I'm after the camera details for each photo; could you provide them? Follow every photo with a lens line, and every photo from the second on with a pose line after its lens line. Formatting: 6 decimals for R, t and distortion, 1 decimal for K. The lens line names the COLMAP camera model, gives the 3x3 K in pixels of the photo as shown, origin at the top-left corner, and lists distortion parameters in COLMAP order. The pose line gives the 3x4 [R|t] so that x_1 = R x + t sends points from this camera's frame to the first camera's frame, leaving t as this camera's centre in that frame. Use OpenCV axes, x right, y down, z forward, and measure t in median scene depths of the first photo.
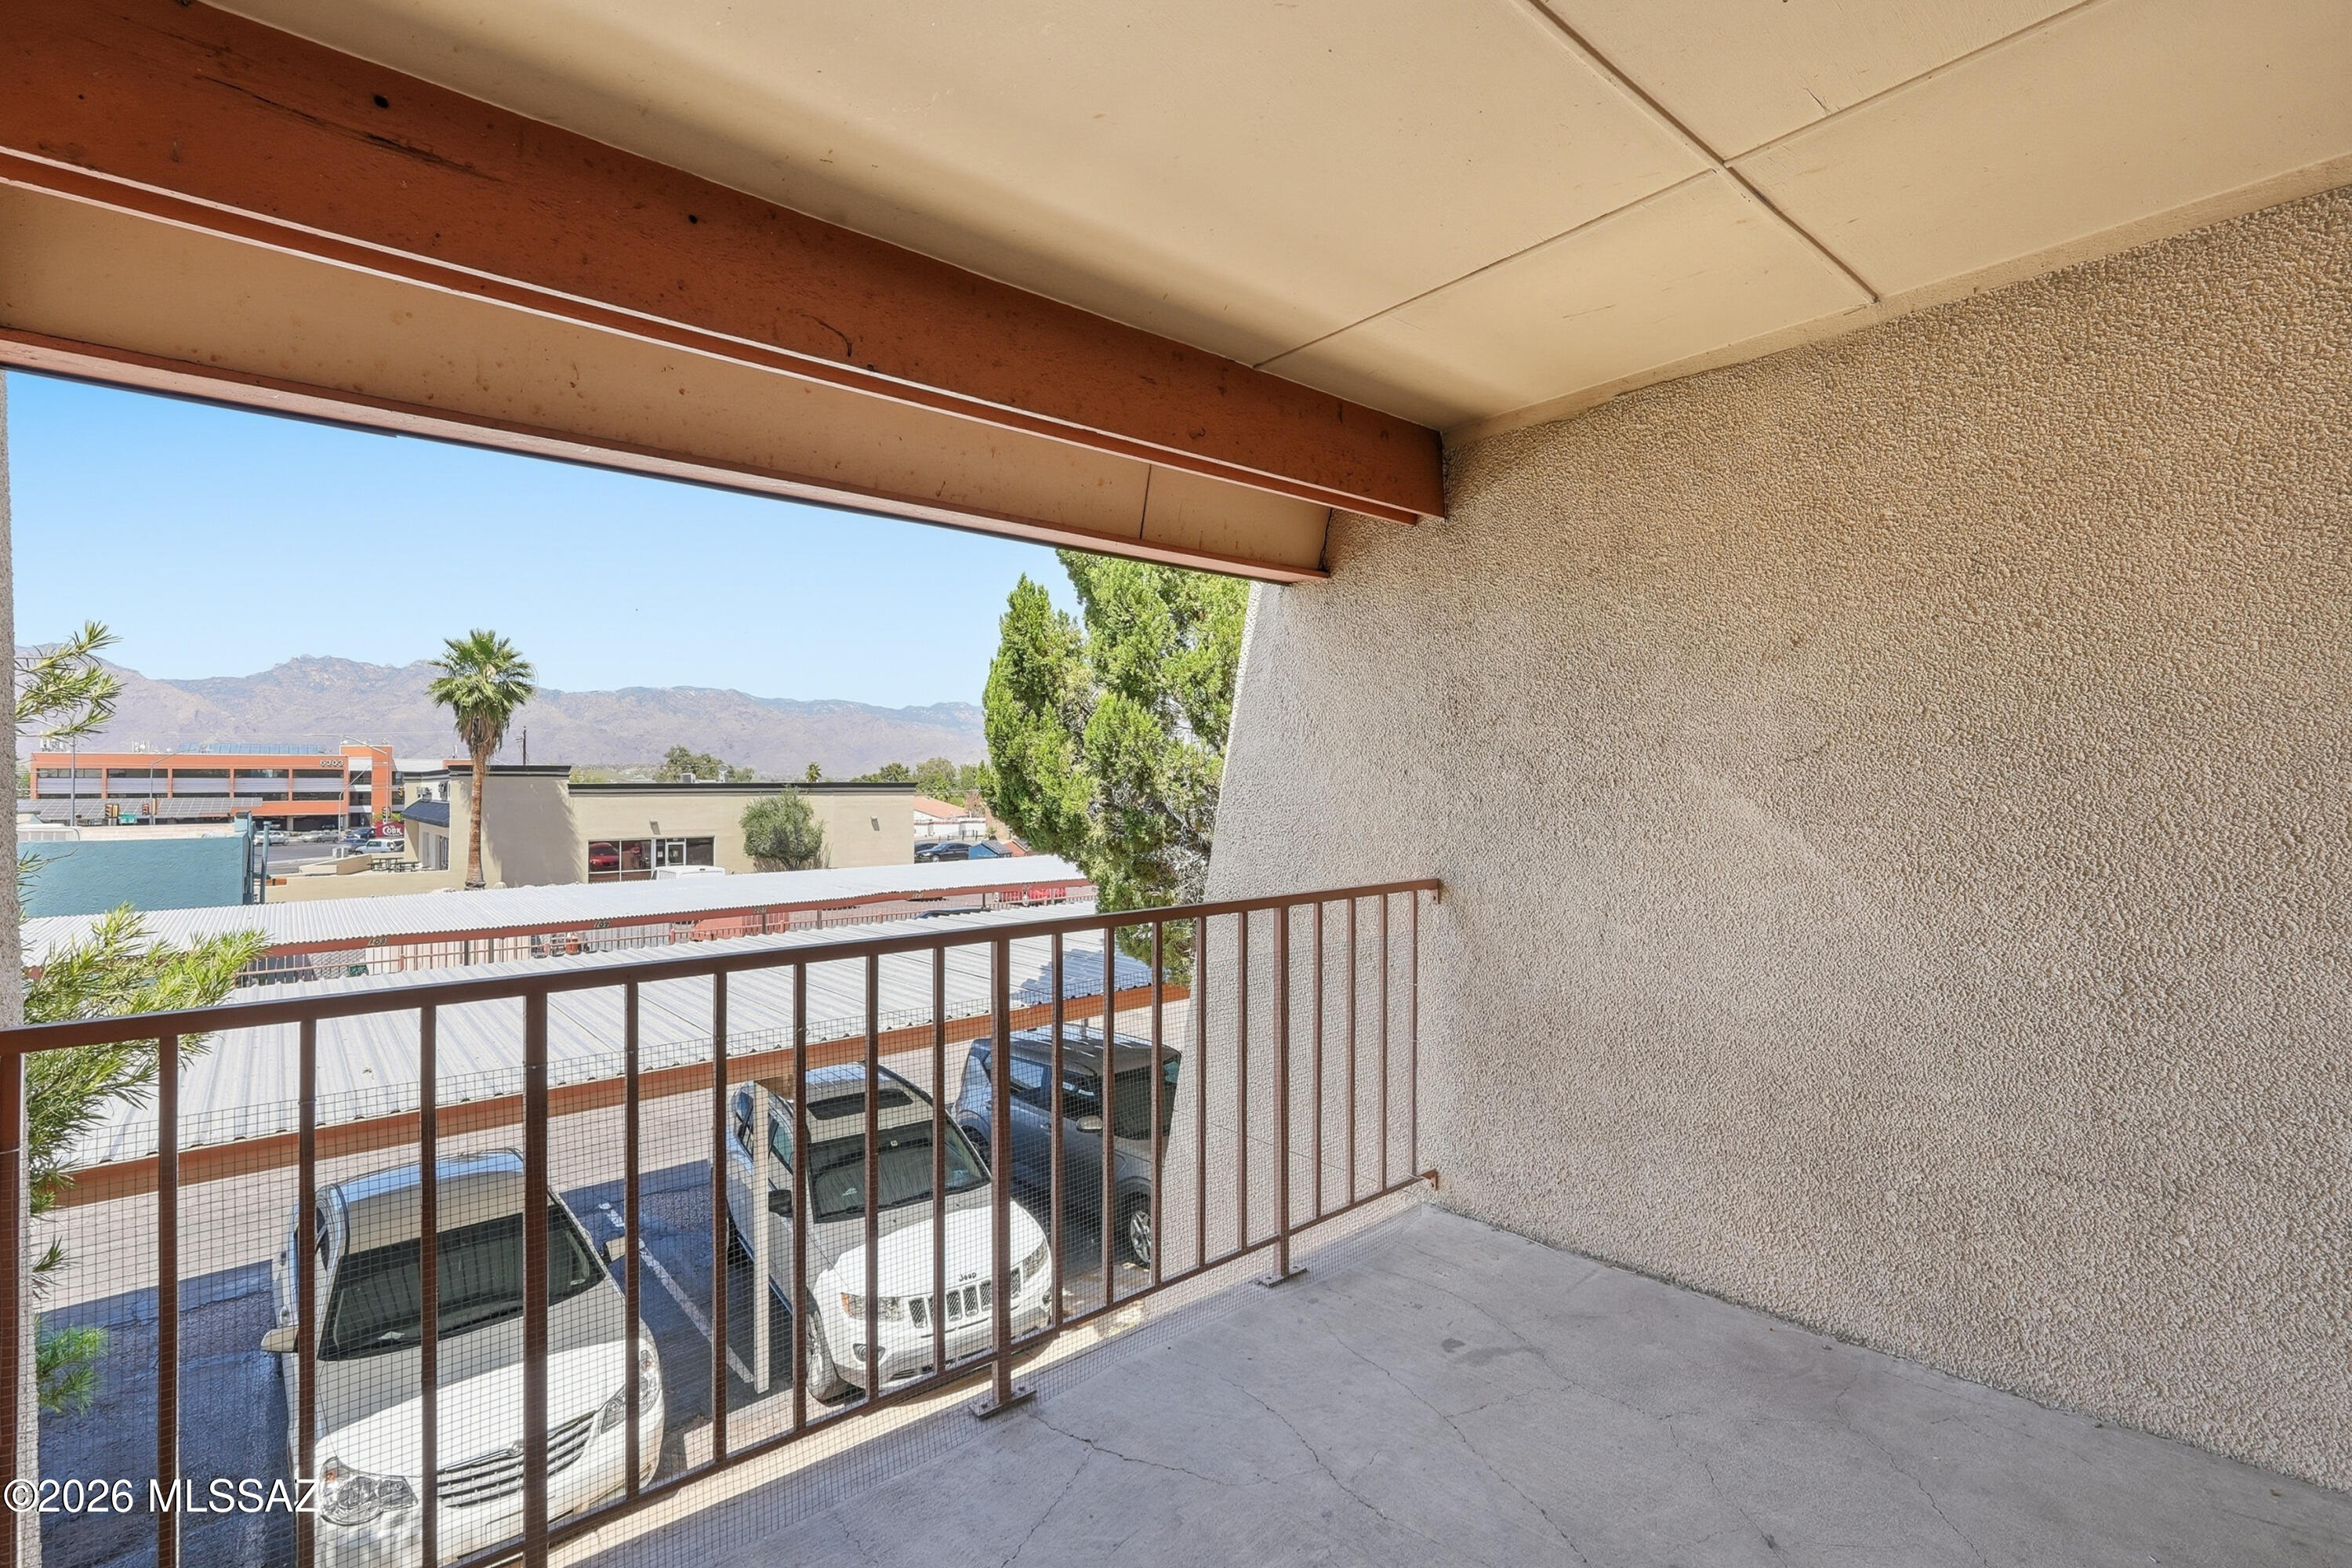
lens RADIAL K [[1063.7, 0, 1170.1], [0, 1063.7, 758.9], [0, 0, 1]] dist [-0.003048, 0.000624]
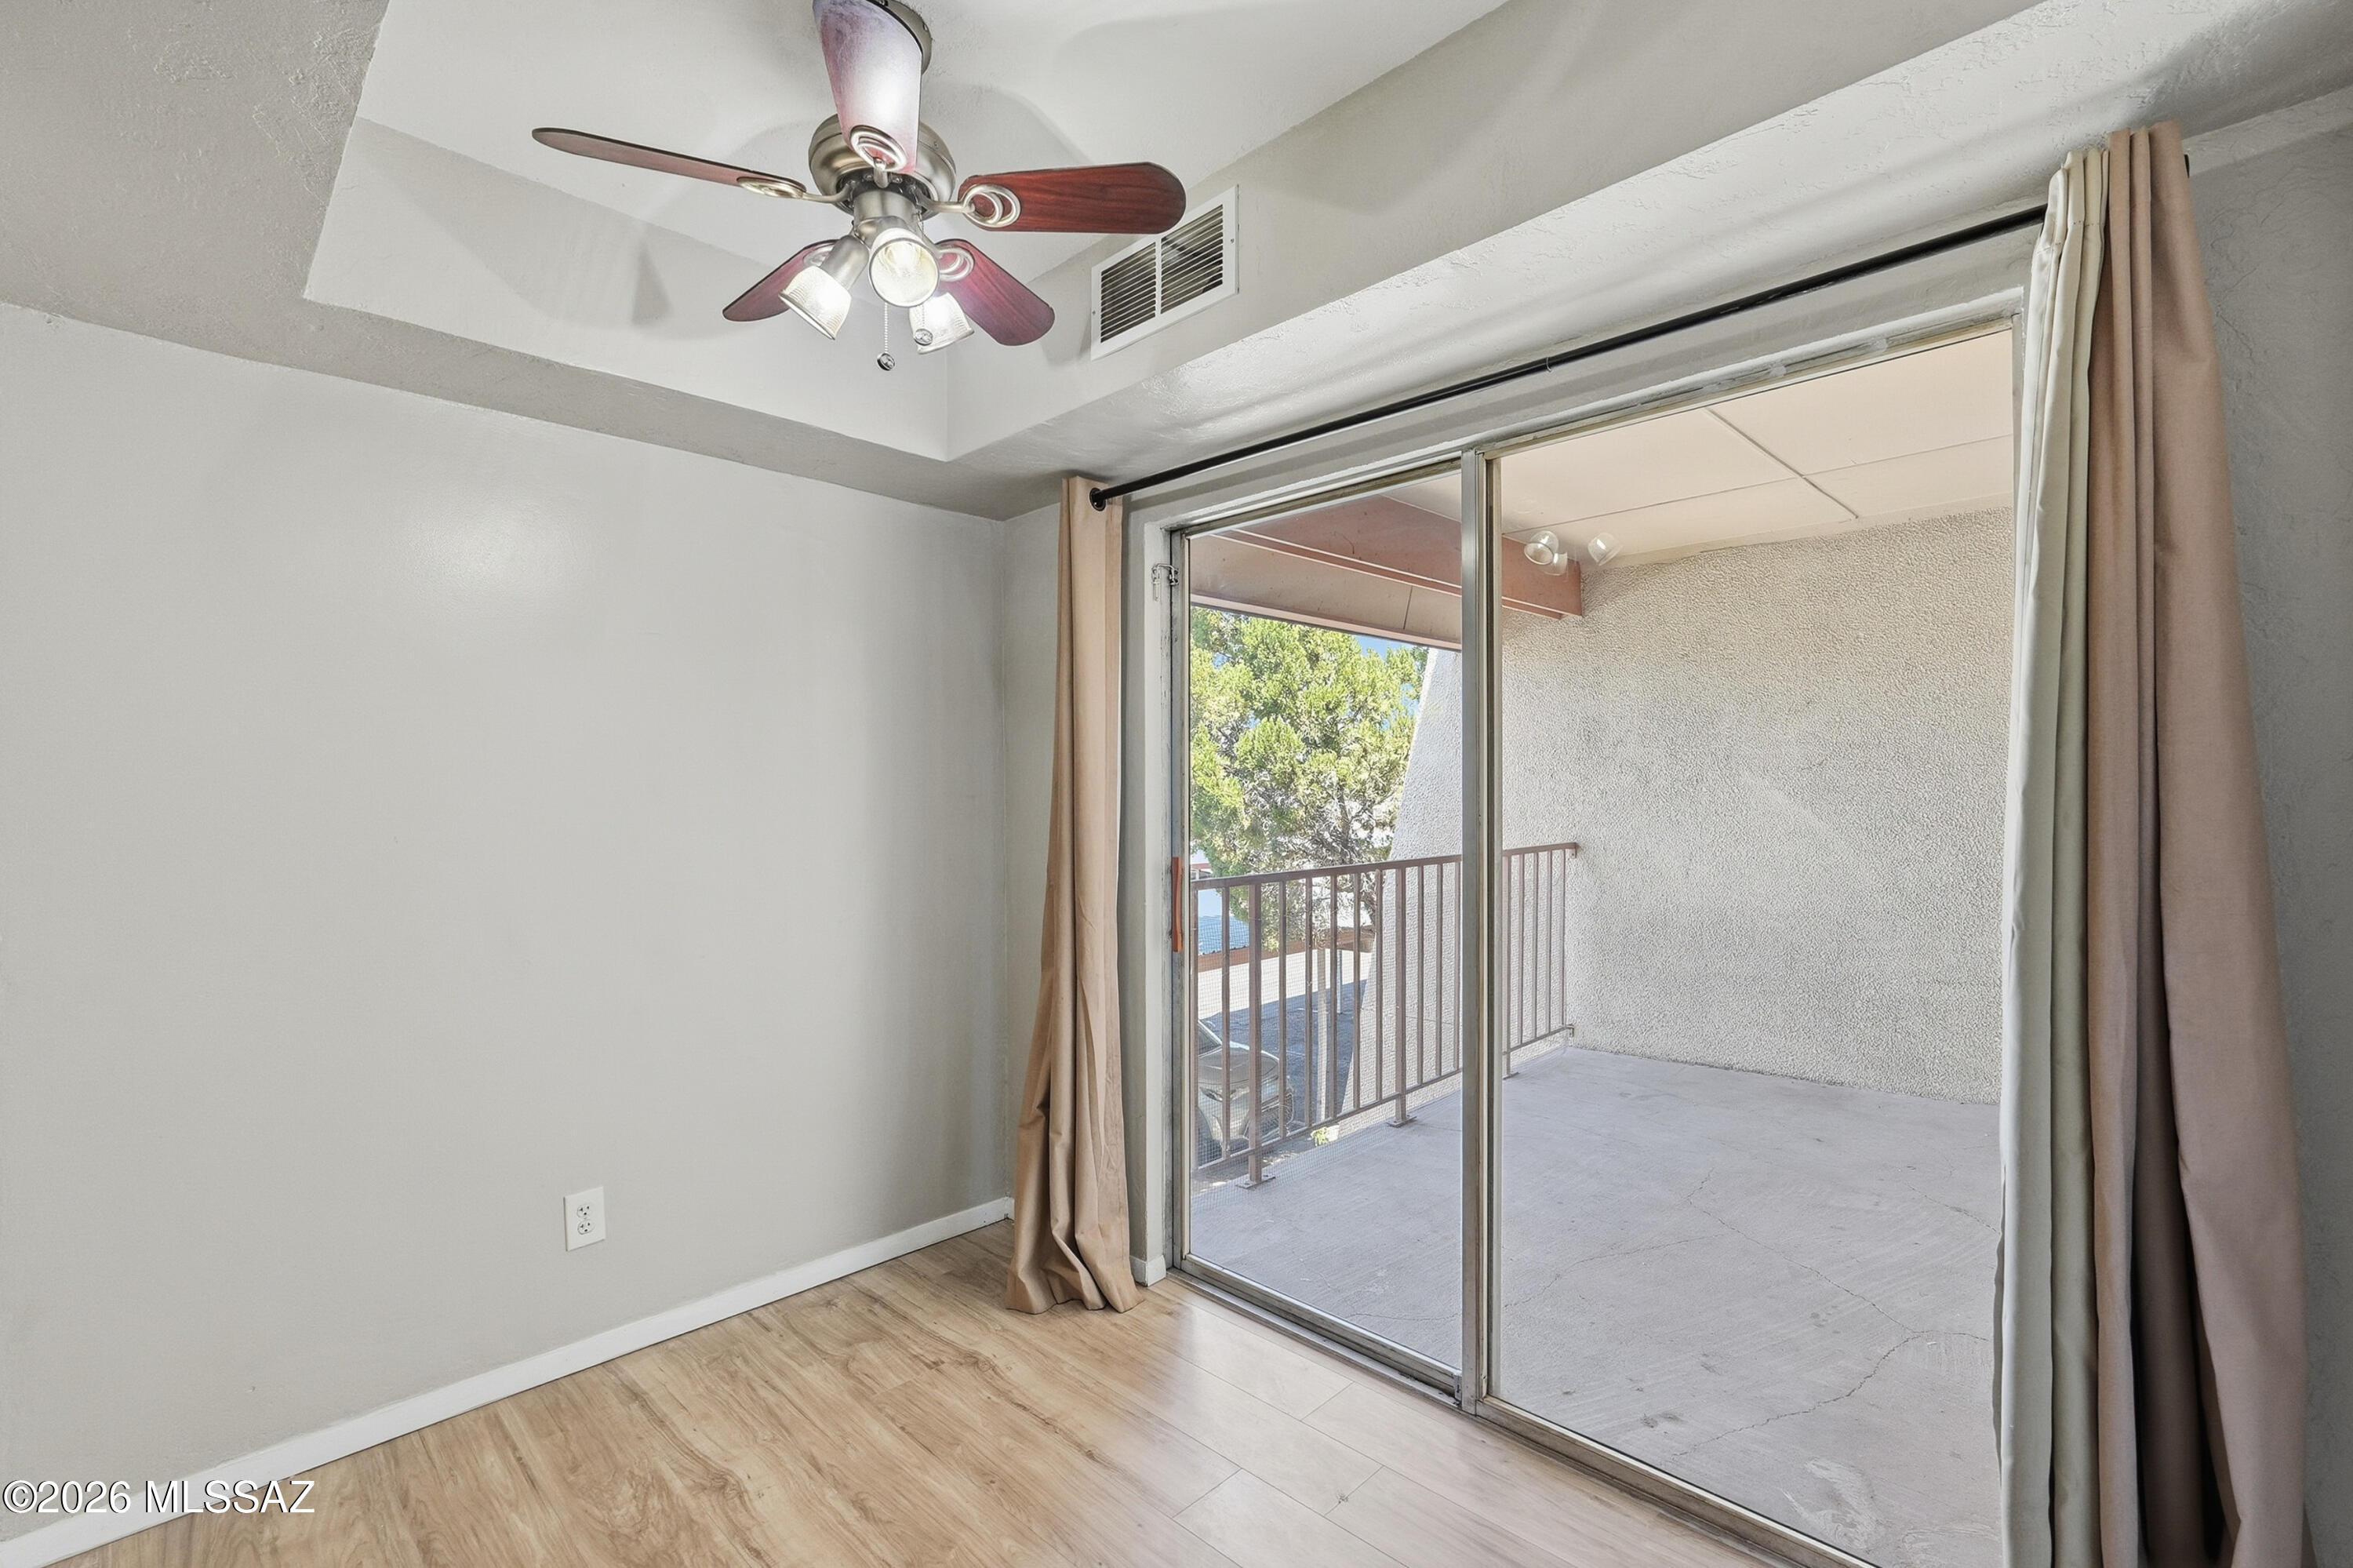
lens RADIAL K [[1039.6, 0, 1166.3], [0, 1039.6, 784.5], [0, 0, 1]] dist [-0.018422, 0.008247]
pose [[0.997002, -0.001001, 0.077370, -0.530771], [-0.000482, 0.999817, 0.019150, -0.004628], [-0.077375, -0.019130, 0.996819, -0.556028]]
